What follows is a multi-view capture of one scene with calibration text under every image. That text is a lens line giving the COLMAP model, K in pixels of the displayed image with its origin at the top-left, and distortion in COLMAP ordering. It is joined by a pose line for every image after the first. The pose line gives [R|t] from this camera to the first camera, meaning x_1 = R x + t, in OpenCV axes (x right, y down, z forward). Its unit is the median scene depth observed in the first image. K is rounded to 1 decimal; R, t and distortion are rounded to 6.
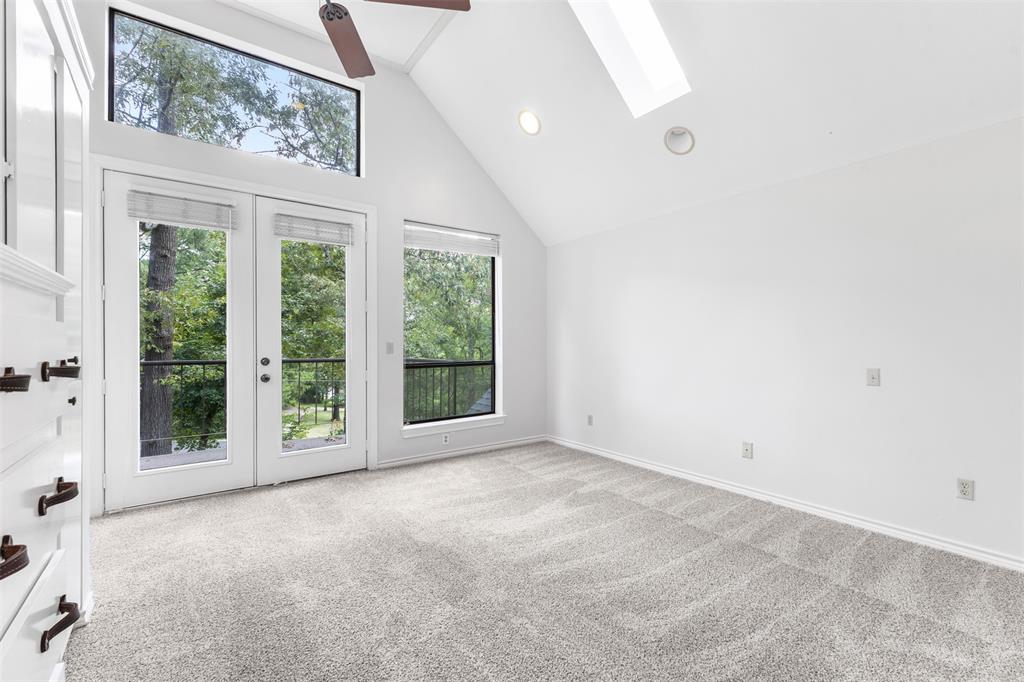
lens RADIAL K [[442.1, 0, 516.6], [0, 442.1, 345.2], [0, 0, 1]] dist [0.020108, -0.005897]
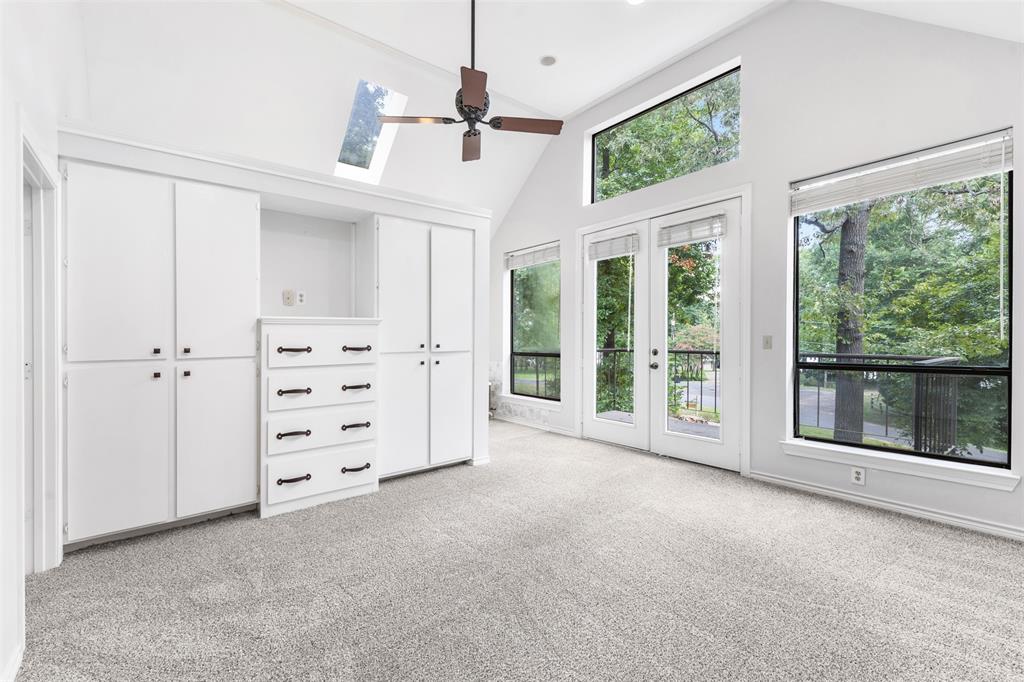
lens RADIAL K [[442.1, 0, 519.2], [0, 442.1, 335.9], [0, 0, 1]] dist [0.020108, -0.005897]
pose [[0.058870, -0.004505, -0.998256, 0.567417], [0.004216, 0.999982, -0.004264, -0.003779], [0.998257, -0.003958, 0.058888, 0.499809]]
